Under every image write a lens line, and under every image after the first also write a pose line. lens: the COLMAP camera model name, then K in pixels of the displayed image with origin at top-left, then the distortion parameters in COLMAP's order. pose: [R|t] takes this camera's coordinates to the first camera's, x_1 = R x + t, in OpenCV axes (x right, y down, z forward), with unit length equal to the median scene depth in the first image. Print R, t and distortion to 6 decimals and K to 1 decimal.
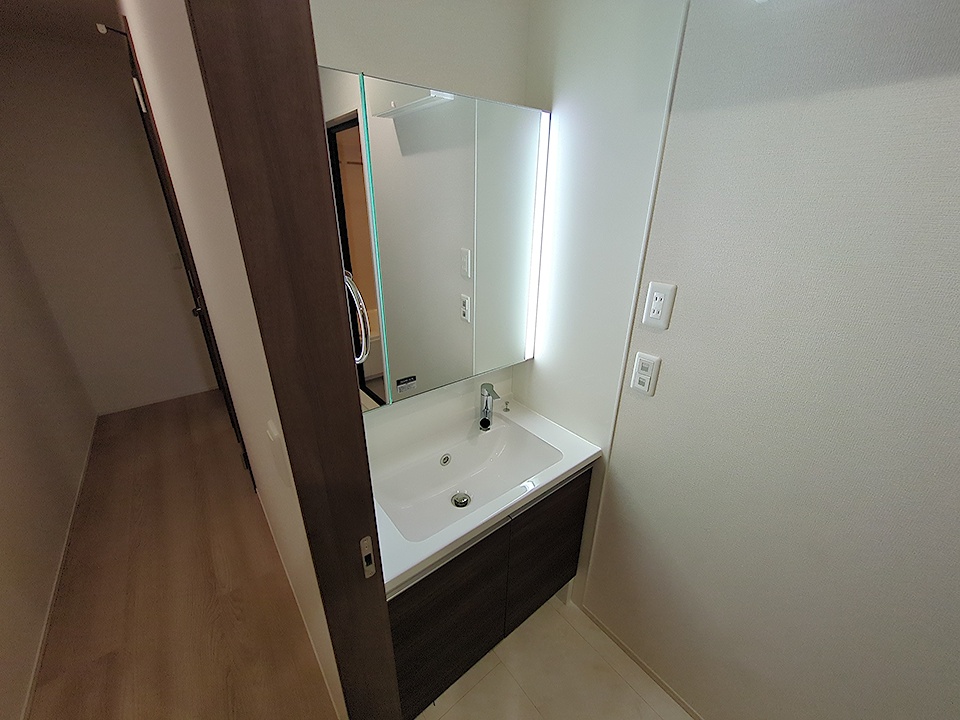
lens RADIAL K [[377.1, 0, 480.6], [0, 377.1, 362.9], [0, 0, 1]] dist [0.003731, -0.000476]
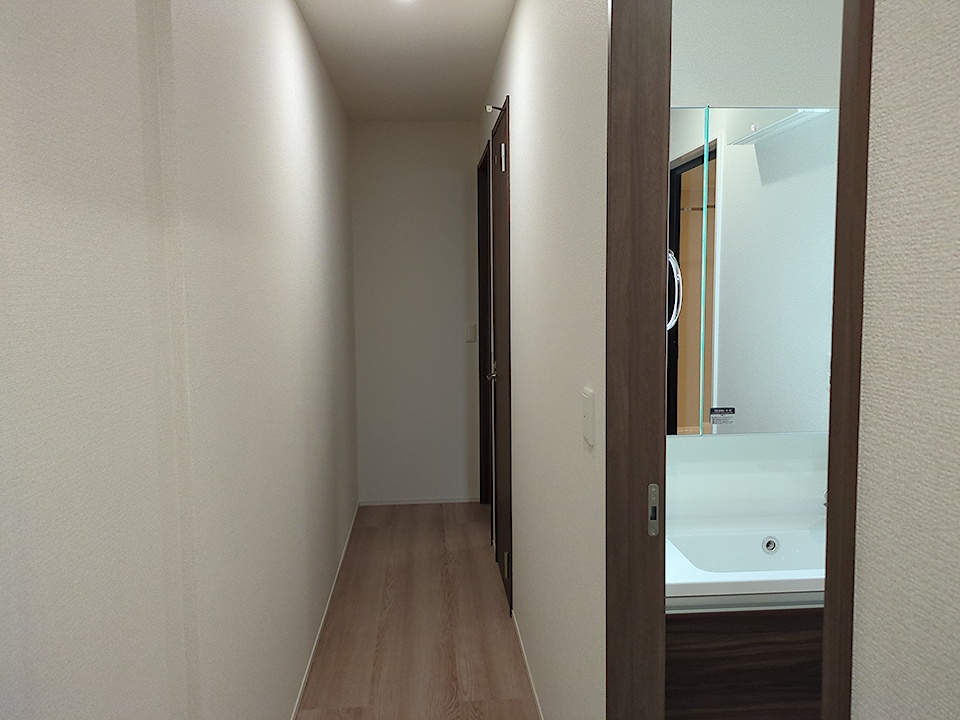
lens RADIAL K [[722.5, 0, 477.2], [0, 722.5, 359.0], [0, 0, 1]] dist [0.020318, -0.005011]
pose [[0.826868, 0.028318, -0.561683, 0.159231], [-0.199424, 0.948596, -0.245754, 0.277783], [0.525851, 0.315219, 0.790011, -0.374410]]
